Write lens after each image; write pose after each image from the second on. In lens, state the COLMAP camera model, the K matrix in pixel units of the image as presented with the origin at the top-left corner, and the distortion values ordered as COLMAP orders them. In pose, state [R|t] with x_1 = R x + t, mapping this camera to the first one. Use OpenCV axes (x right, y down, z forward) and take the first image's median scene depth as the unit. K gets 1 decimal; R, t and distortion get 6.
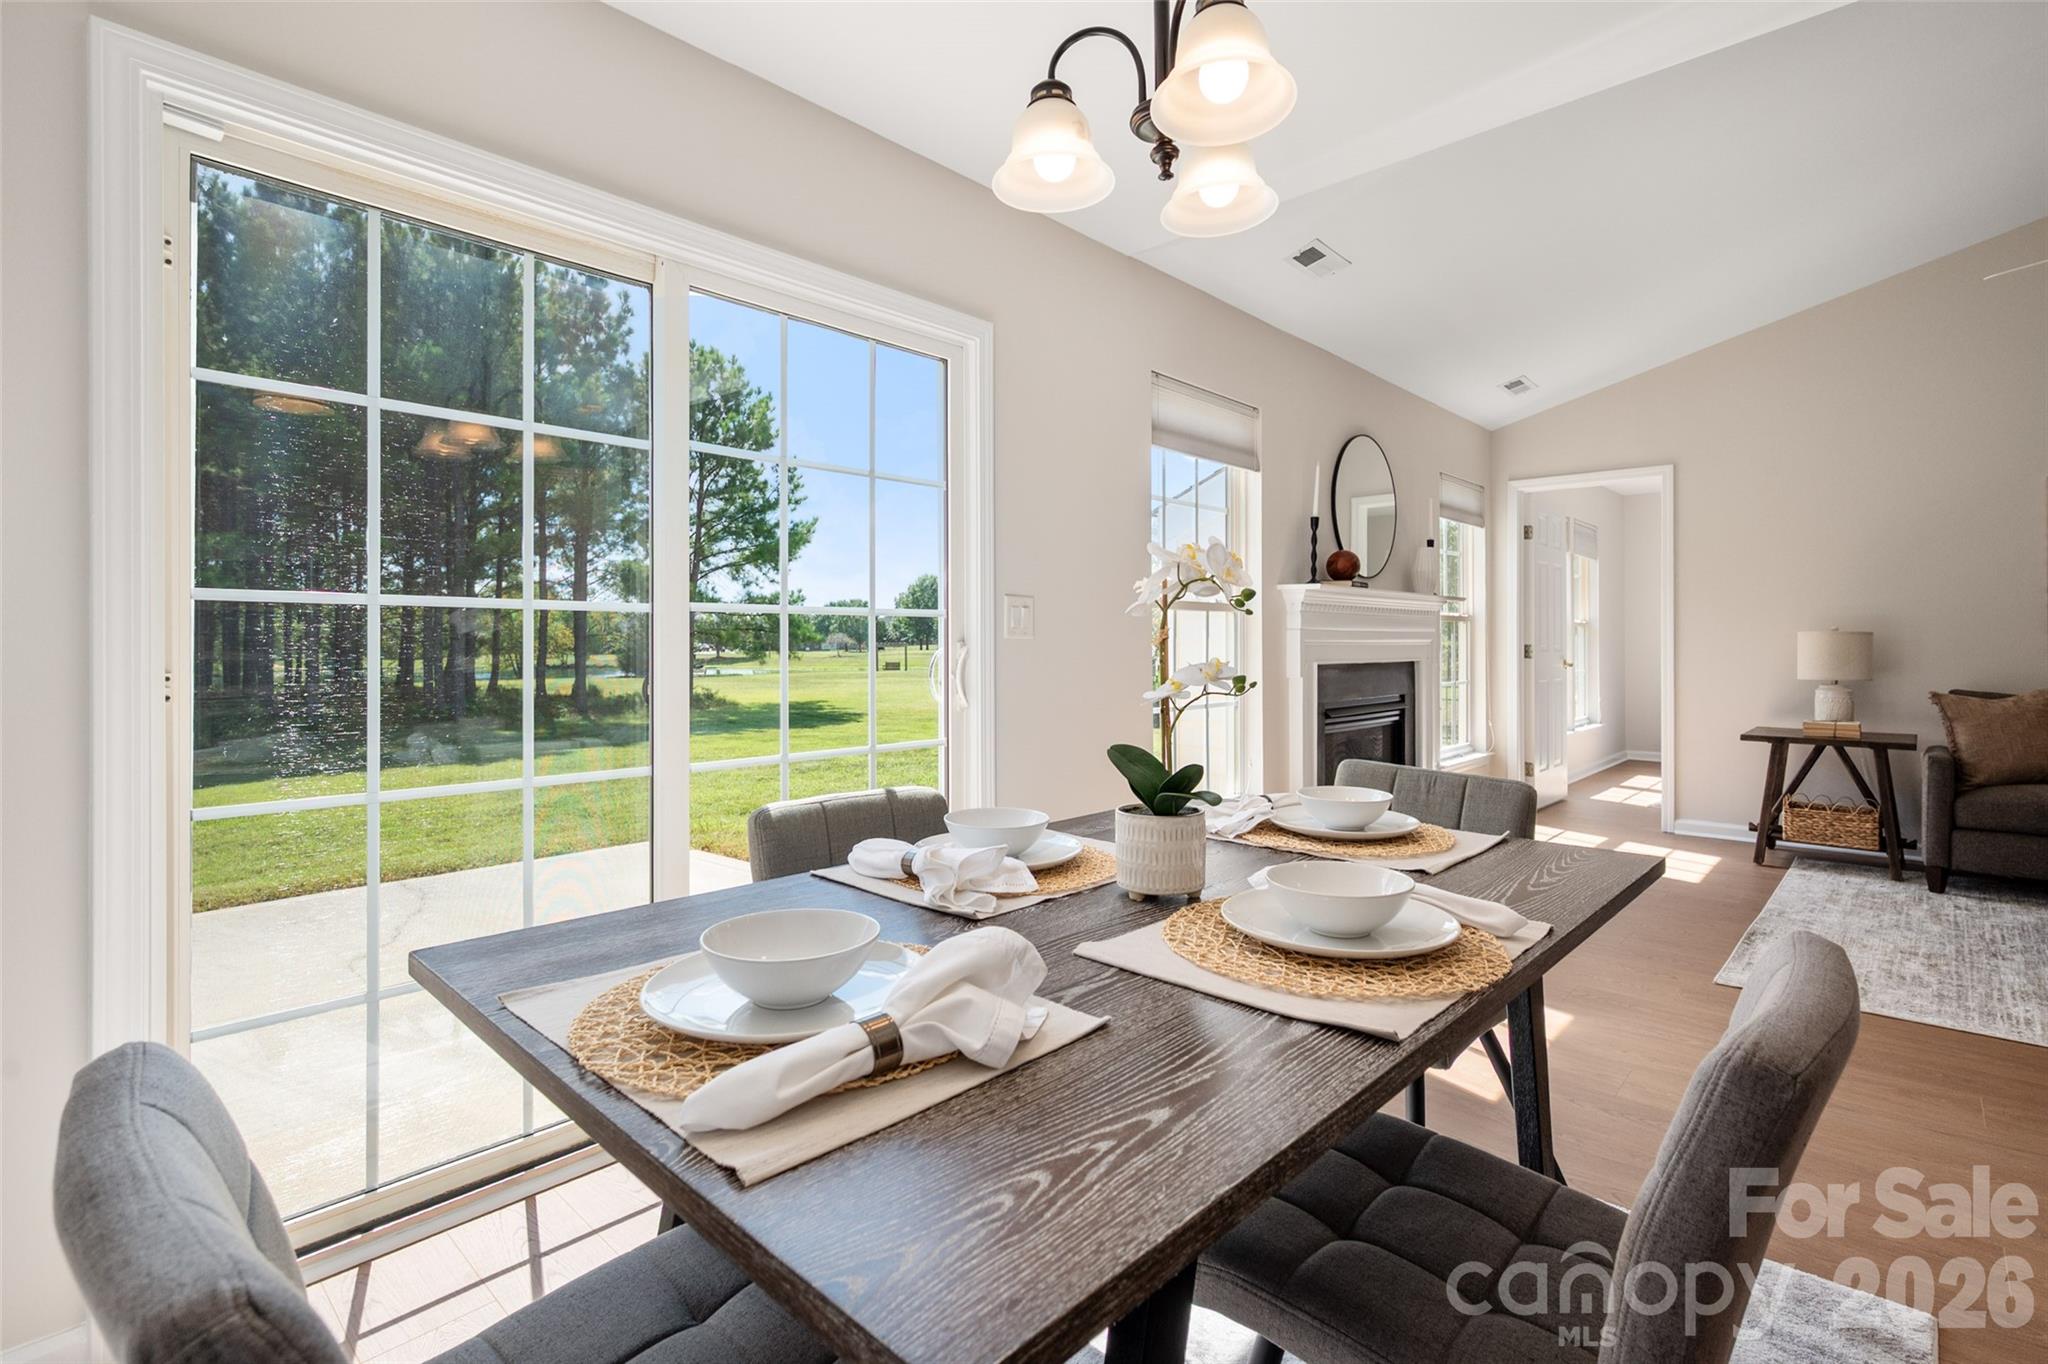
lens RADIAL K [[941.8, 0, 1019.8], [0, 941.8, 640.9], [0, 0, 1]] dist [0.002347, 0.000403]
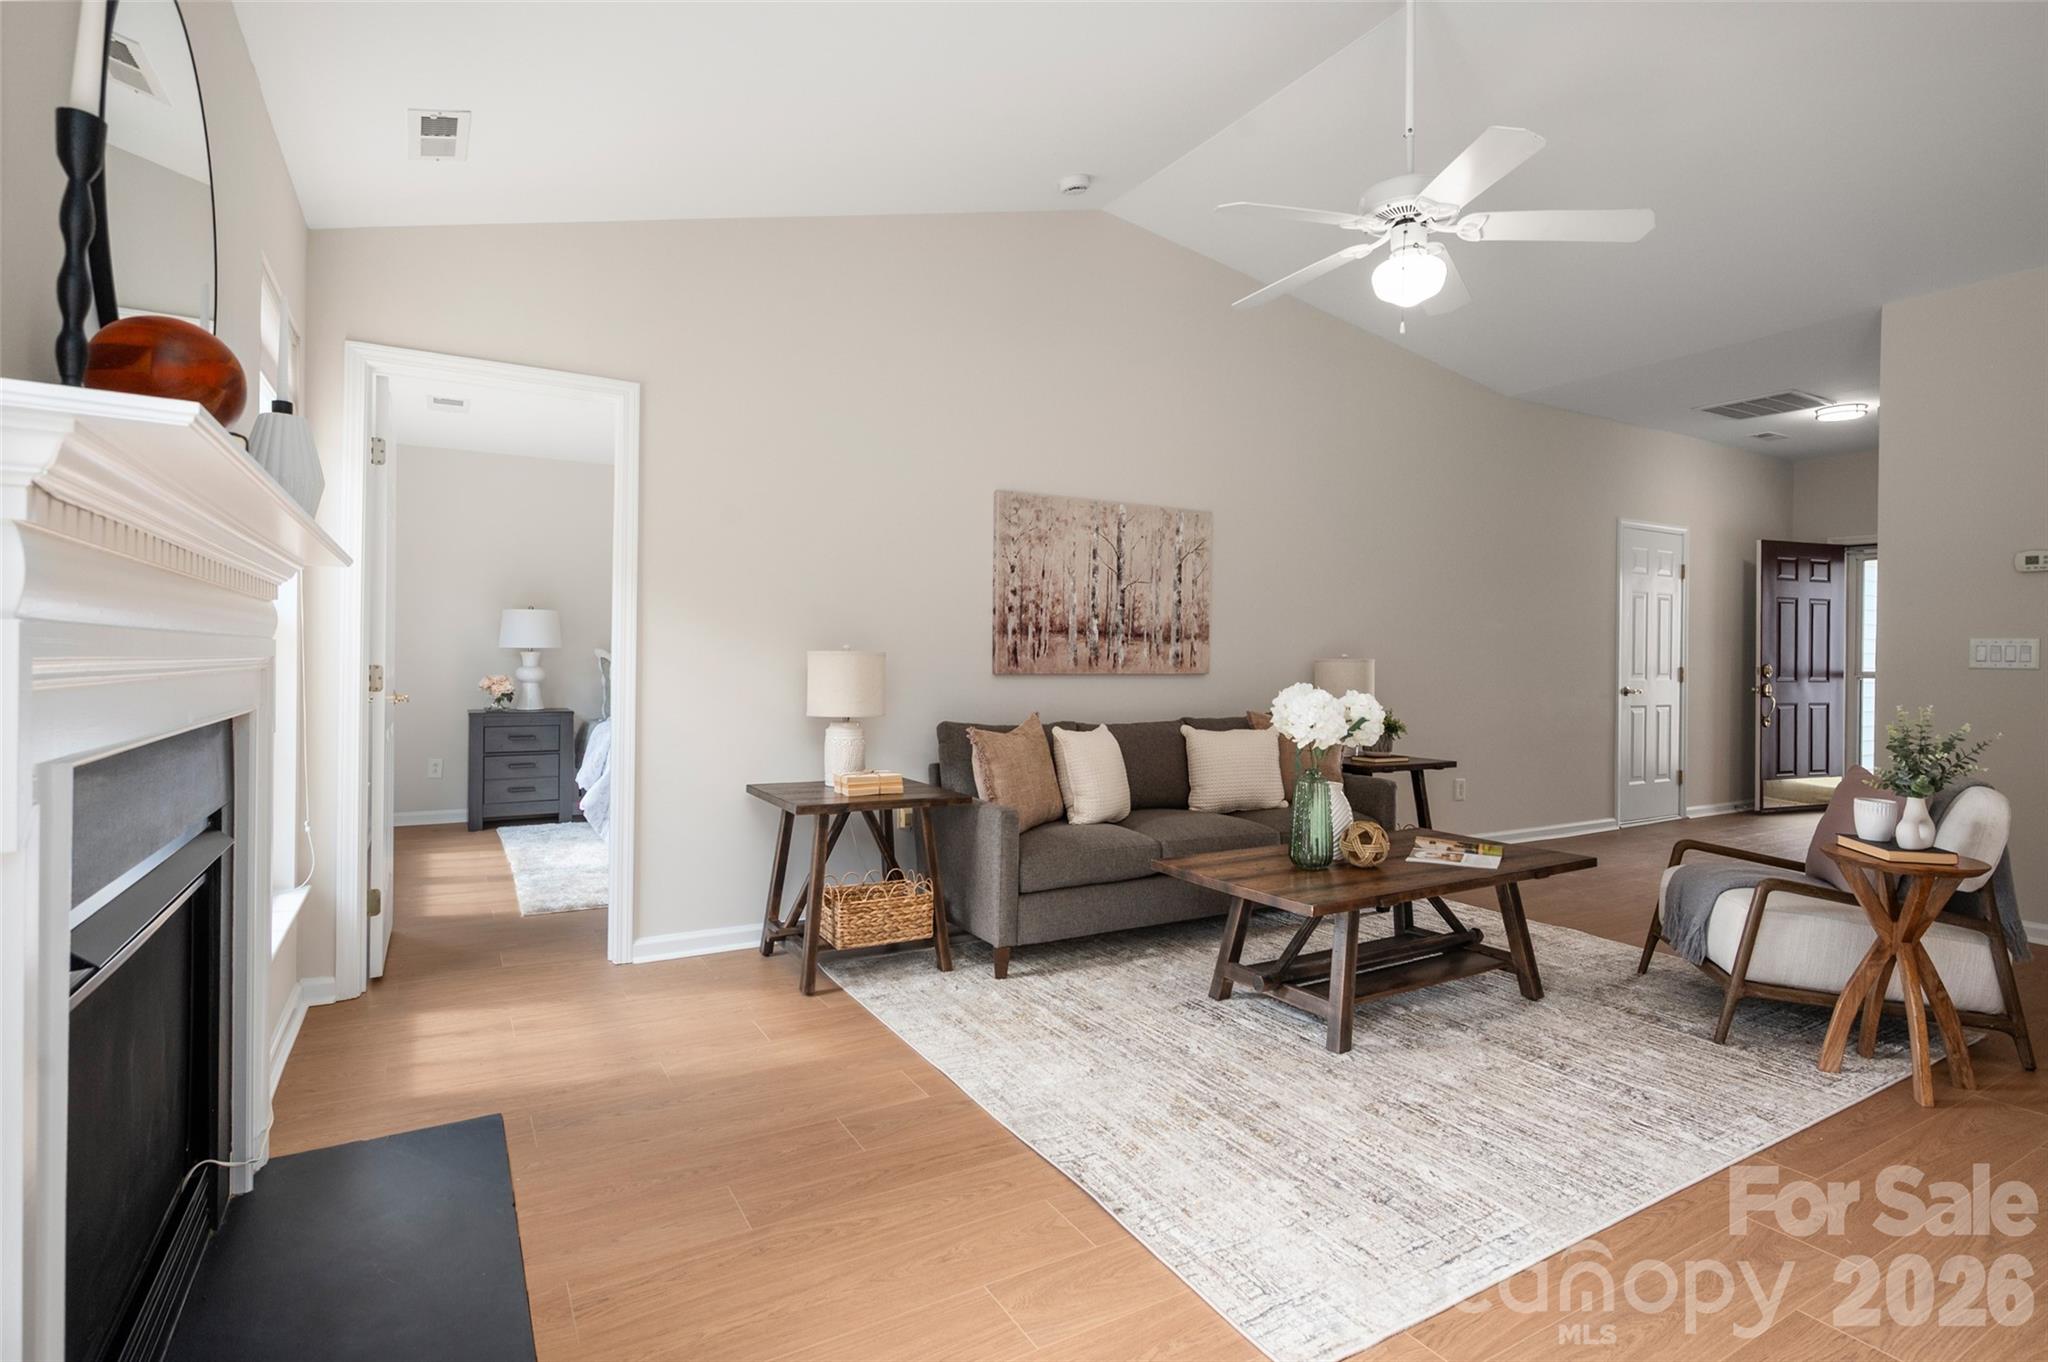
lens RADIAL K [[1003.0, 0, 1035.7], [0, 1003.0, 659.7], [0, 0, 1]] dist [-0.001253, 0.000350]
pose [[0.273082, 0.004806, 0.961979, 0.154770], [-0.014952, 0.999888, -0.000751, -0.005870], [-0.961875, -0.014178, 0.273123, 0.752262]]
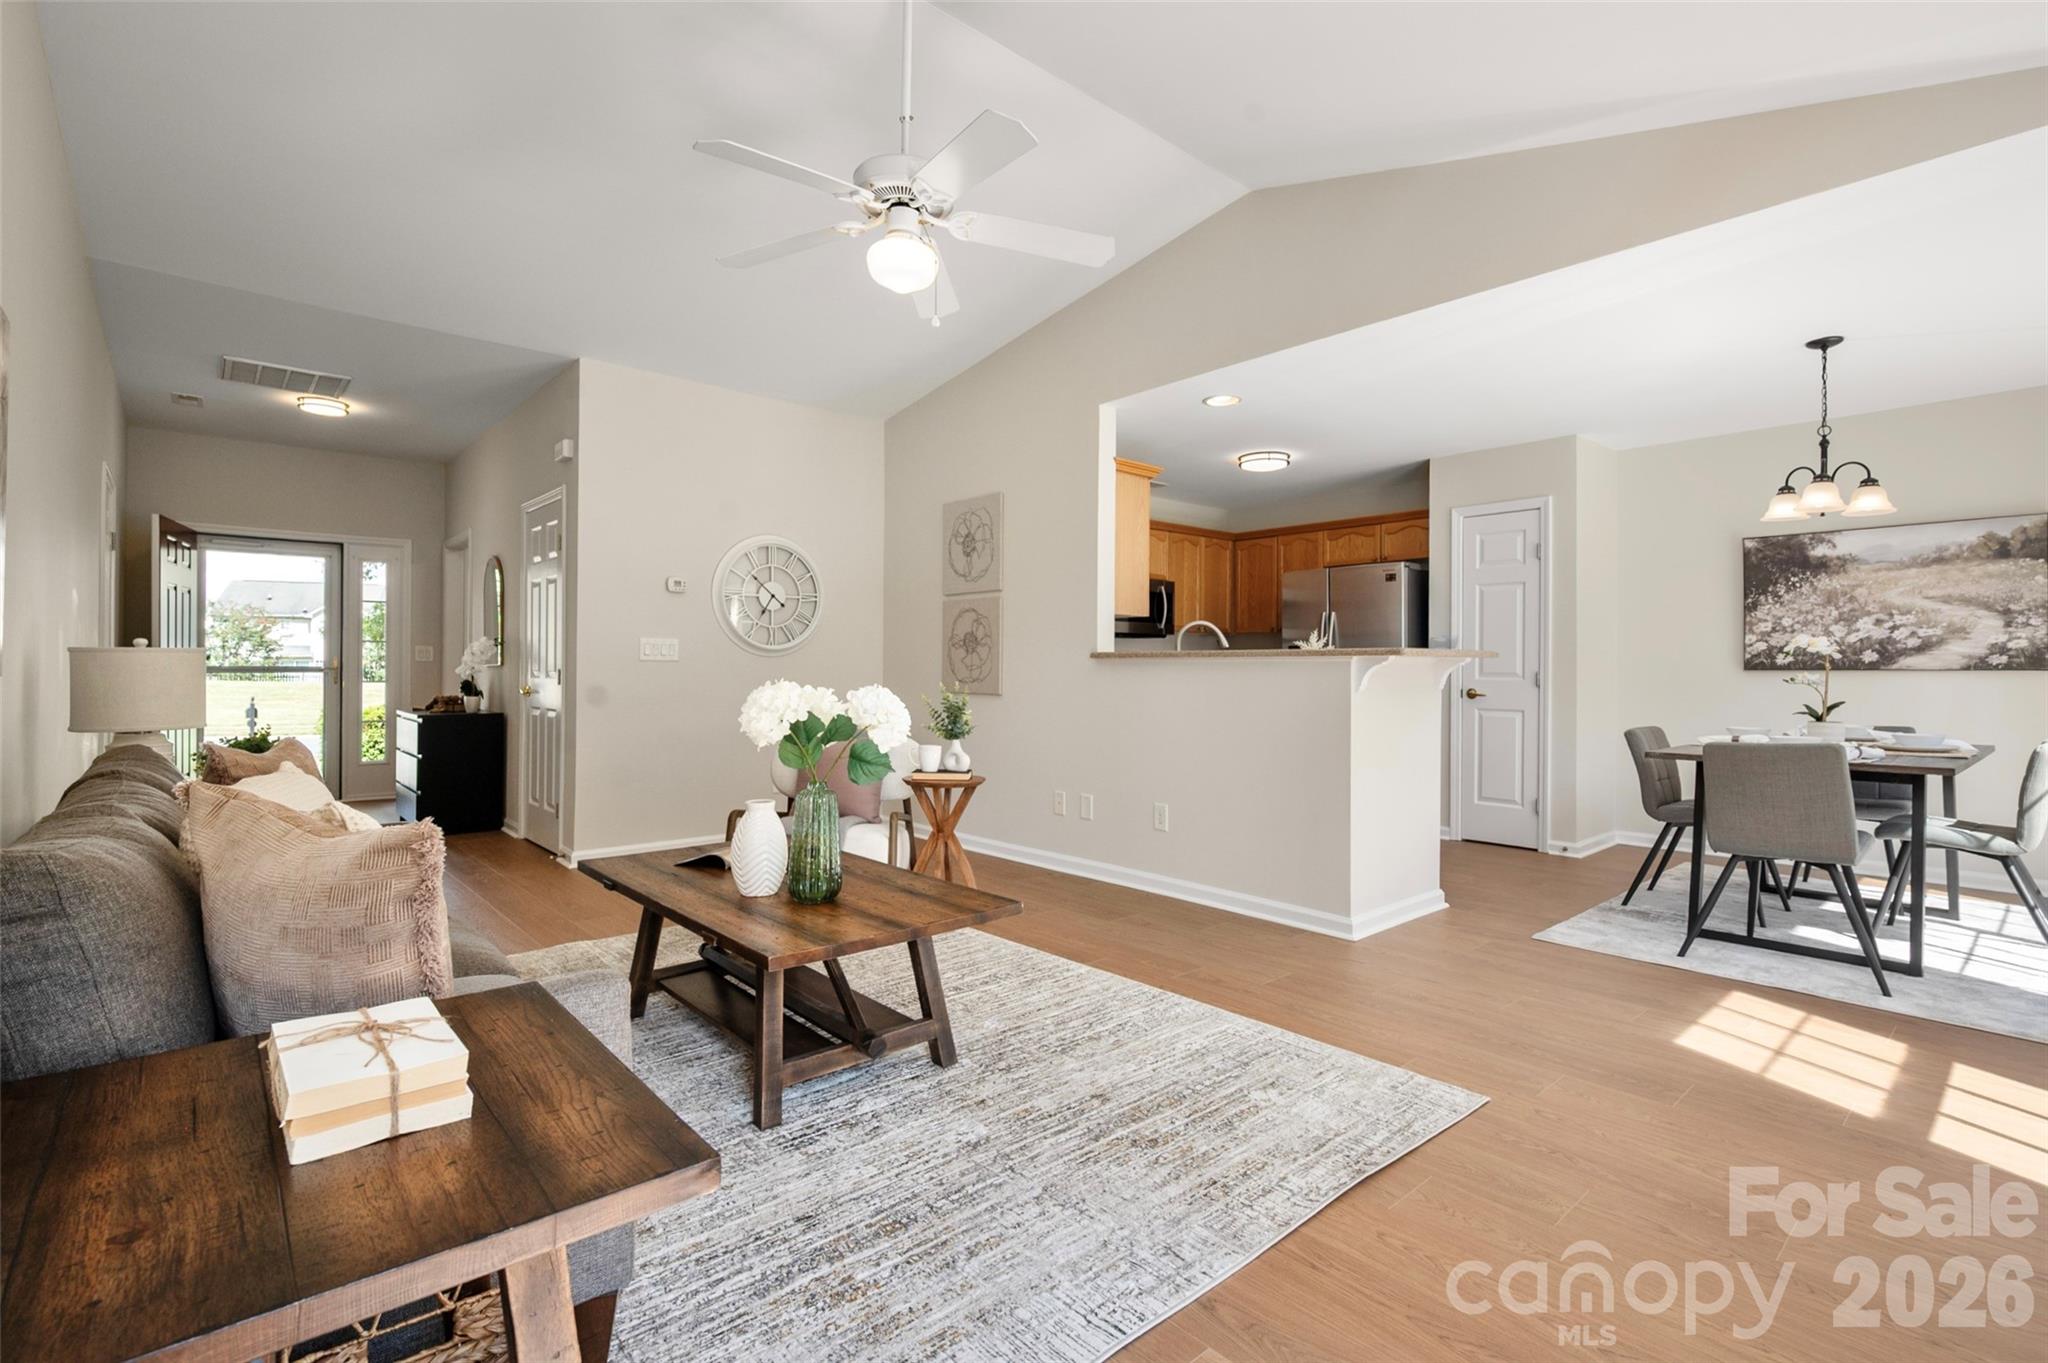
lens RADIAL K [[939.9, 0, 1036.0], [0, 939.9, 665.7], [0, 0, 1]] dist [-0.001260, 0.000926]
pose [[-0.996256, 0.001410, 0.086439, 0.780632], [0.000900, 0.999982, -0.005937, 0.003360], [-0.086446, -0.005837, -0.996239, 1.360840]]
